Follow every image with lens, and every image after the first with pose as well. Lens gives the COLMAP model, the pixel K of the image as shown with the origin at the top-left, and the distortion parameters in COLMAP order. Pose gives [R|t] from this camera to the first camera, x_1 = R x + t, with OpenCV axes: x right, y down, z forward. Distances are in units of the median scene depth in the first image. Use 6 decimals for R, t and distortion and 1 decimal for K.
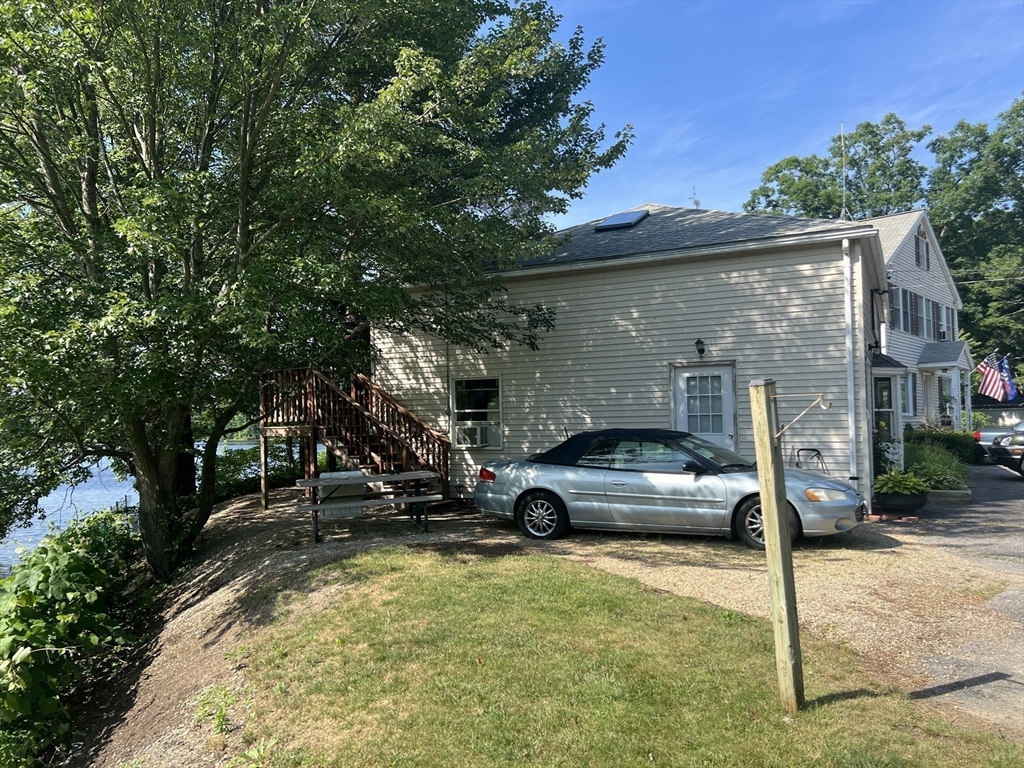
lens RADIAL K [[770.5, 0, 513.0], [0, 770.5, 382.8], [0, 0, 1]] dist [0.043817, -0.039027]
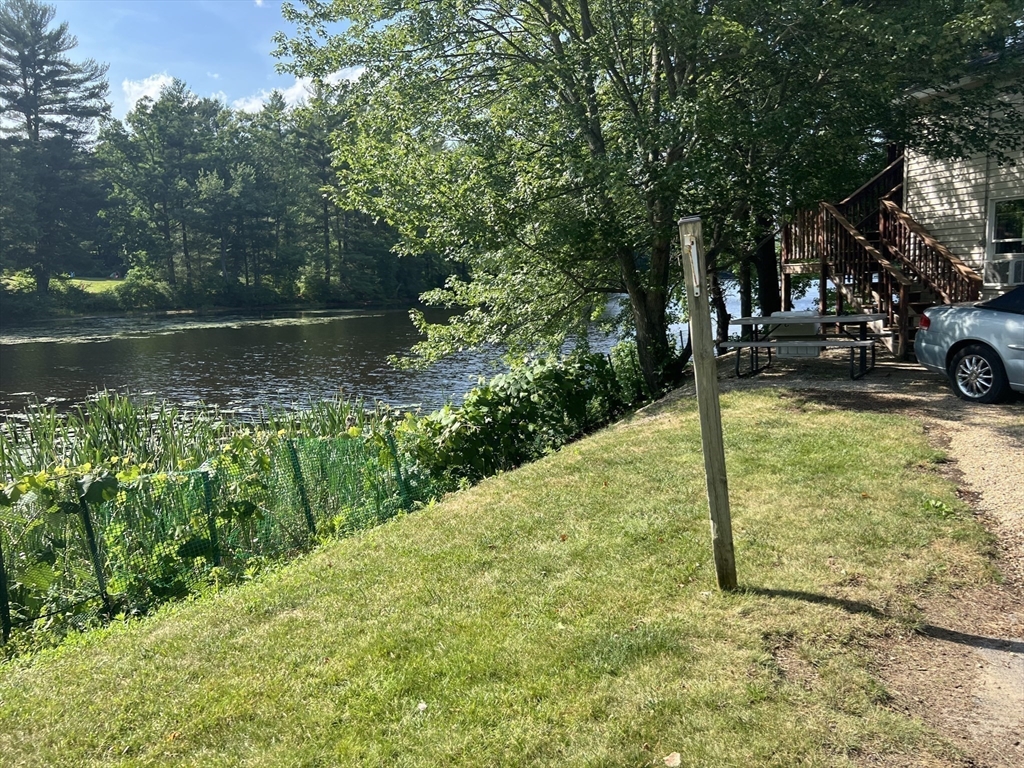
lens RADIAL K [[770.5, 0, 512.2], [0, 770.5, 386.8], [0, 0, 1]] dist [0.043817, -0.039027]
pose [[0.636705, 0.107962, -0.763512, 0.244362], [0.061728, 0.979837, 0.190026, 0.000116], [0.768633, -0.168120, 0.617203, 0.079782]]
